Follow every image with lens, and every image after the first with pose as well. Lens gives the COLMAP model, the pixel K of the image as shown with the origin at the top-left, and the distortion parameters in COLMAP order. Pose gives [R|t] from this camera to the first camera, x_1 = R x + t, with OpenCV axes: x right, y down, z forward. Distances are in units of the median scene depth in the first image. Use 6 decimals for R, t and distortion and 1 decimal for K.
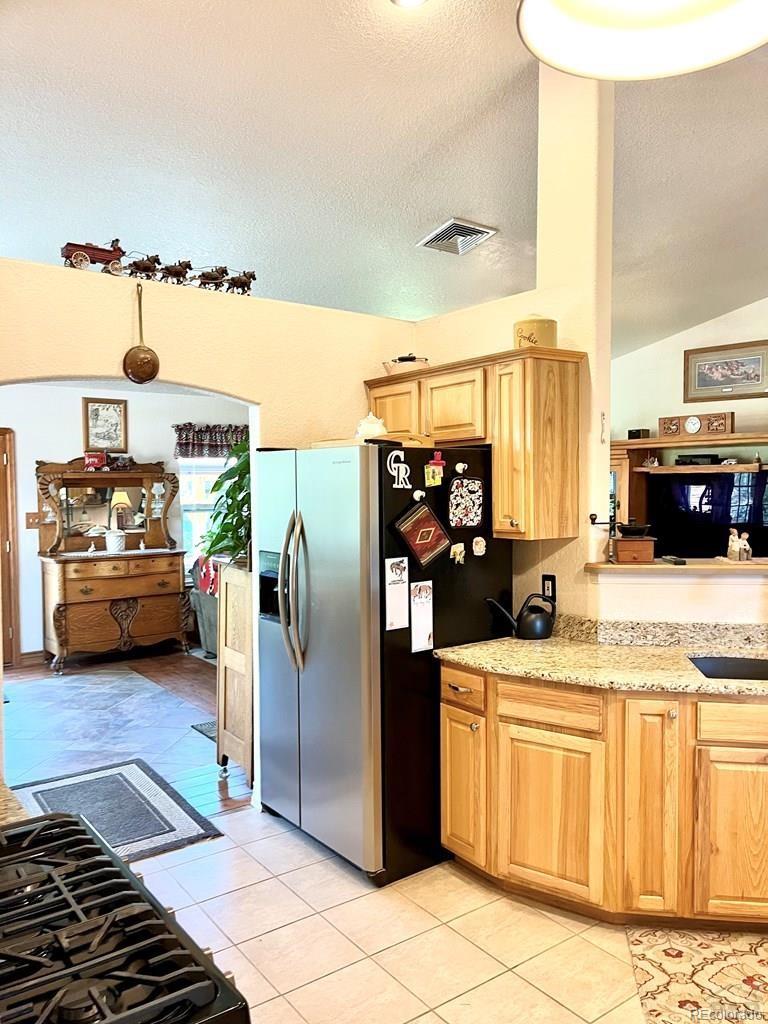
lens RADIAL K [[777.1, 0, 388.1], [0, 777.1, 520.5], [0, 0, 1]] dist [0.057525, -0.080265]
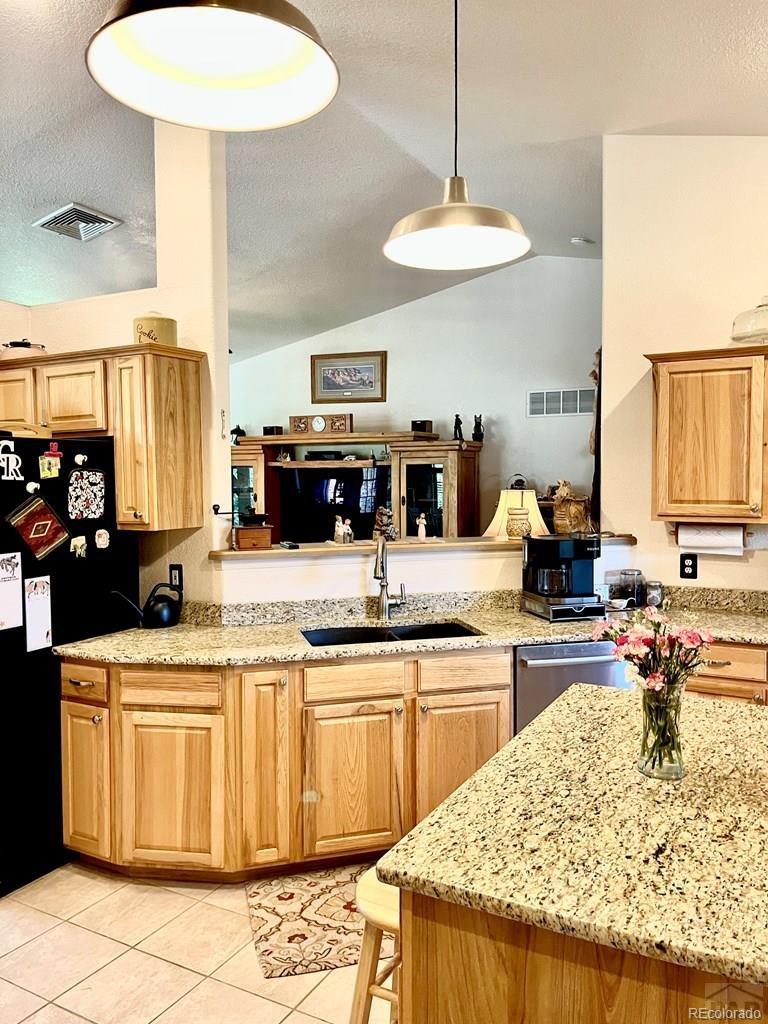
lens RADIAL K [[777.1, 0, 387.1], [0, 777.1, 507.7], [0, 0, 1]] dist [0.057525, -0.080265]
pose [[0.904703, -0.015608, 0.425757, 0.022609], [0.019430, 0.999800, -0.004636, 0.005445], [-0.425599, 0.012467, 0.904826, -0.063045]]
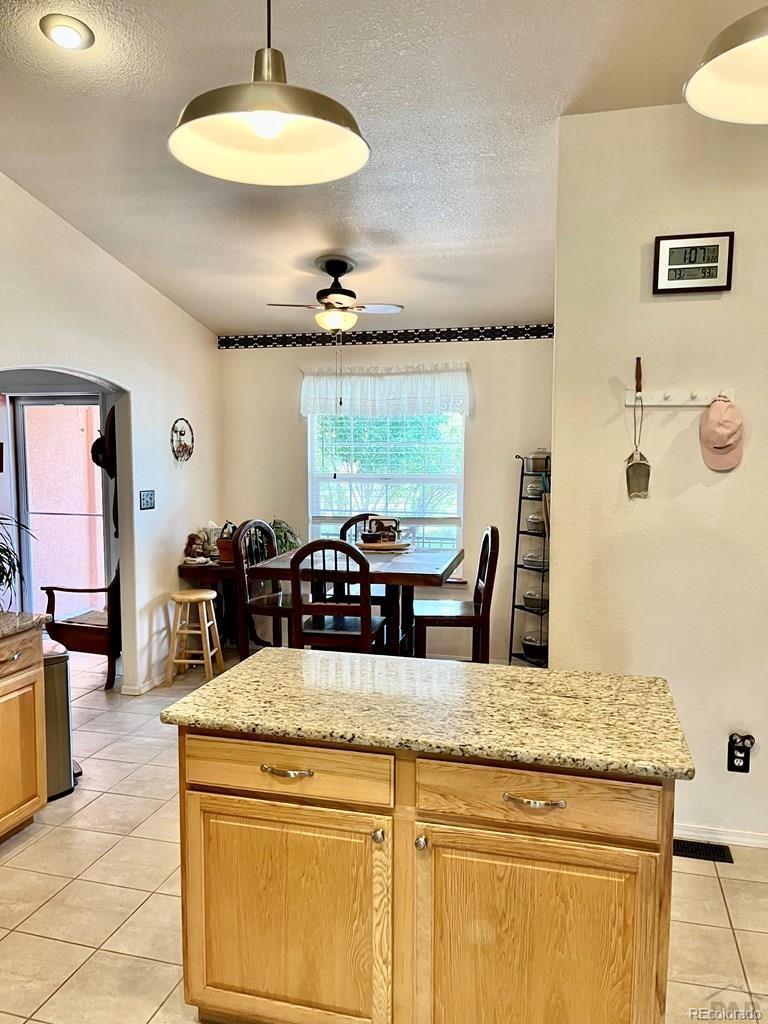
lens RADIAL K [[777.1, 0, 384.9], [0, 777.1, 519.3], [0, 0, 1]] dist [0.057525, -0.080265]
pose [[-0.619548, -0.069250, 0.781898, -0.083709], [0.039749, 0.992055, 0.119359, -0.046648], [-0.783951, 0.105028, -0.611874, 0.788276]]
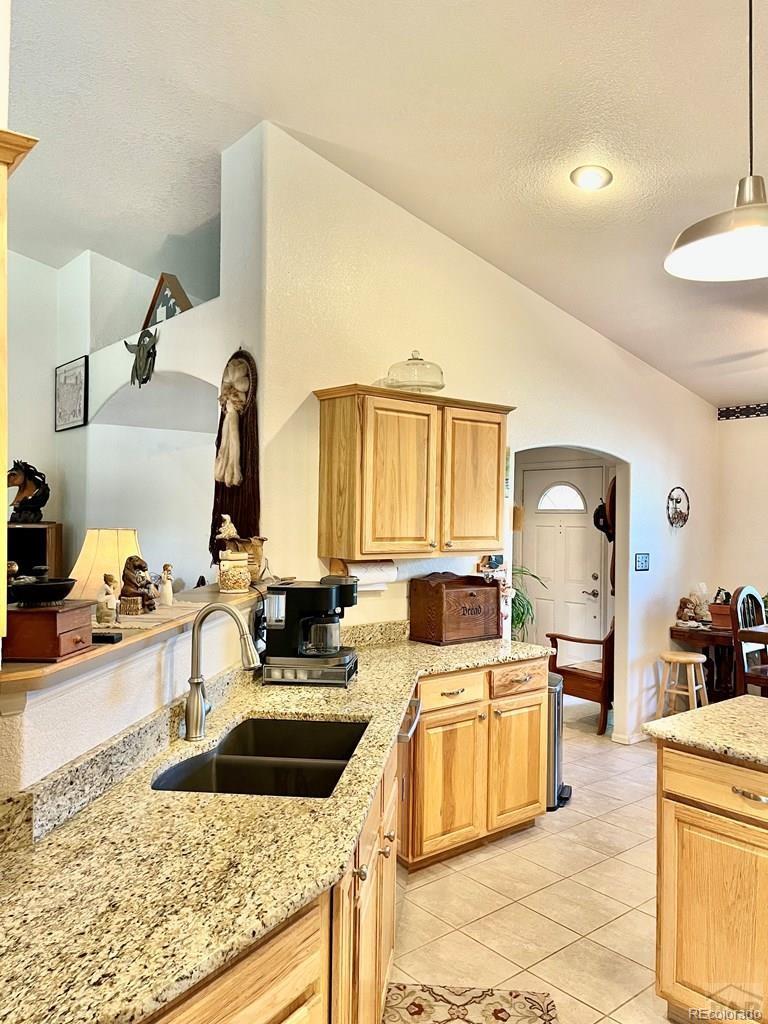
lens RADIAL K [[777.1, 0, 391.0], [0, 777.1, 513.3], [0, 0, 1]] dist [0.057525, -0.080265]
pose [[-0.057102, 0.010369, 0.998314, -0.220416], [0.036091, 0.999314, -0.008315, -0.027736], [-0.997716, 0.035555, -0.057437, 0.834690]]
